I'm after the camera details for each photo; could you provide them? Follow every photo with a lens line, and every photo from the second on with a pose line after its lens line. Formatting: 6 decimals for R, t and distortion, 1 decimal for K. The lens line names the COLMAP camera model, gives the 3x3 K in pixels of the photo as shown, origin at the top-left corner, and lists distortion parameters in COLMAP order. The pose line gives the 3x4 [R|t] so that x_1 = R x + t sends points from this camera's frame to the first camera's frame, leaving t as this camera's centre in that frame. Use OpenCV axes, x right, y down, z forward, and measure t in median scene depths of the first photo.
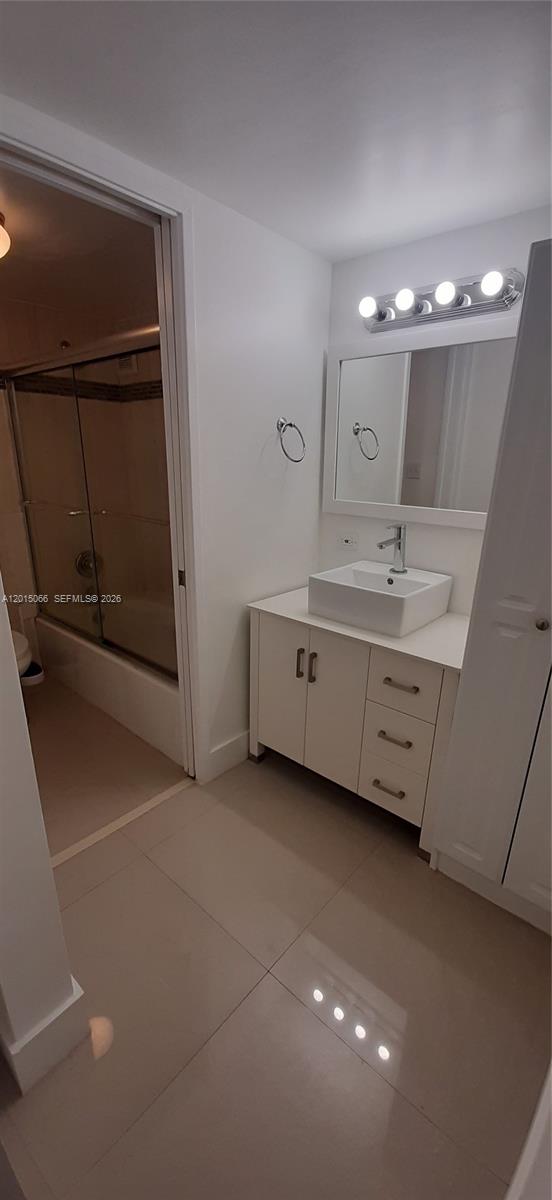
lens RADIAL K [[472.1, 0, 275.9], [0, 472.1, 605.4], [0, 0, 1]] dist [-0.010028, -0.000904]
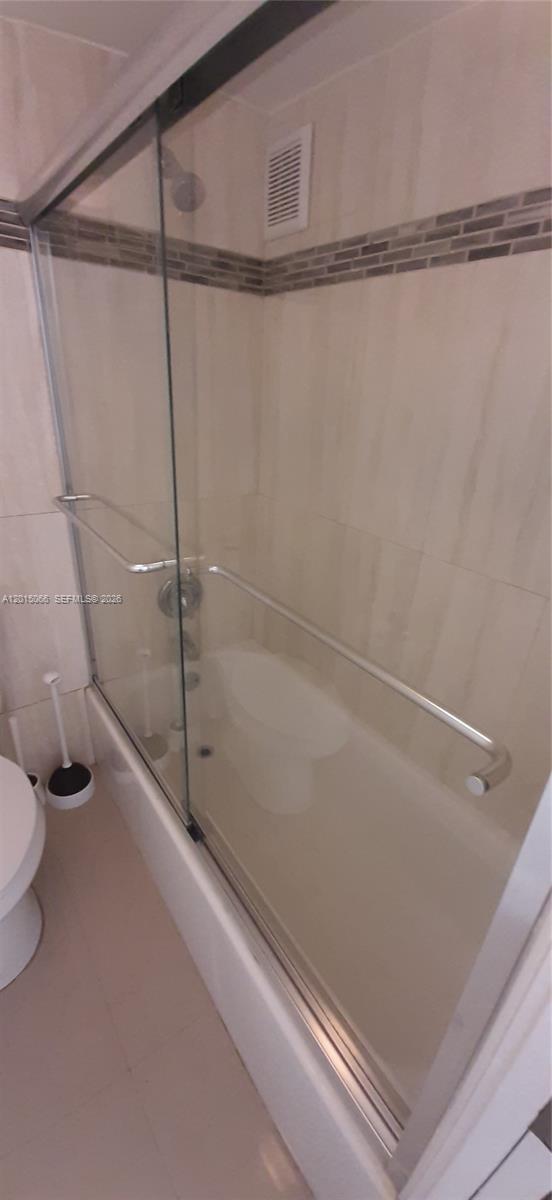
lens RADIAL K [[472.1, 0, 273.4], [0, 472.1, 604.0], [0, 0, 1]] dist [-0.010028, -0.000904]
pose [[0.972742, 0.133591, -0.189541, -0.189253], [-0.106647, 0.983537, 0.145884, -0.188776], [0.205909, -0.121693, 0.970975, 0.497265]]
